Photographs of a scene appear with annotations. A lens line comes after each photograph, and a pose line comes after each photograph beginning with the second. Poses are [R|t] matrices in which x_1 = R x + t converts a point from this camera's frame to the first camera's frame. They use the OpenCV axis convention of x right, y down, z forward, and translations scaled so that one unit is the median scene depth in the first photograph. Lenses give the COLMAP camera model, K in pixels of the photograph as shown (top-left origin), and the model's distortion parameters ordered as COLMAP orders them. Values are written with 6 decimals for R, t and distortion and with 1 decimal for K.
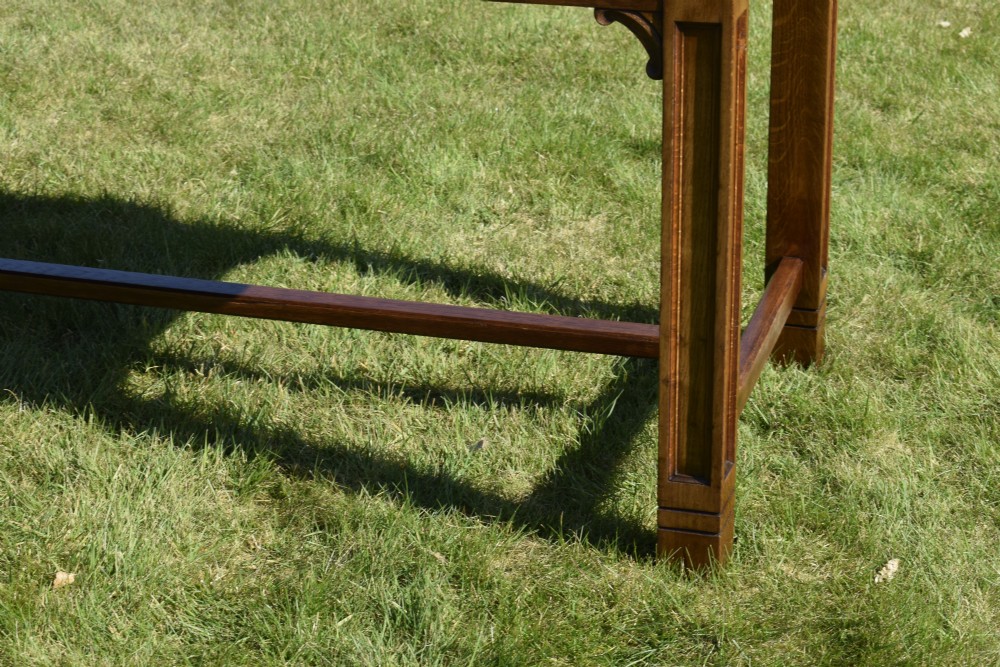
lens RADIAL K [[2255.1, 0, 493.2], [0, 2255.1, 331.8], [0, 0, 1]] dist [-0.028932, 0.000000]
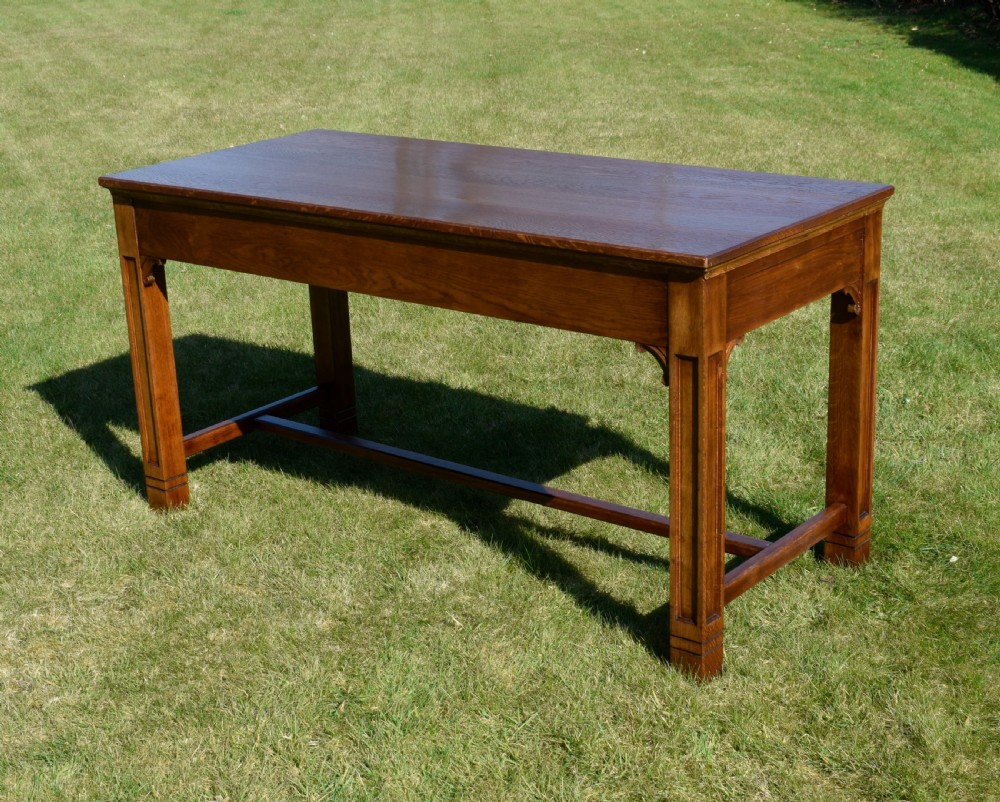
lens RADIAL K [[1586.4, 0, 475.3], [0, 1586.4, 412.6], [0, 0, 1]] dist [-0.015640, 0.000000]
pose [[0.924394, 0.102628, -0.367375, 0.300115], [-0.126318, 0.991144, -0.040963, -0.017379], [0.359917, 0.084272, 0.929171, -0.148287]]
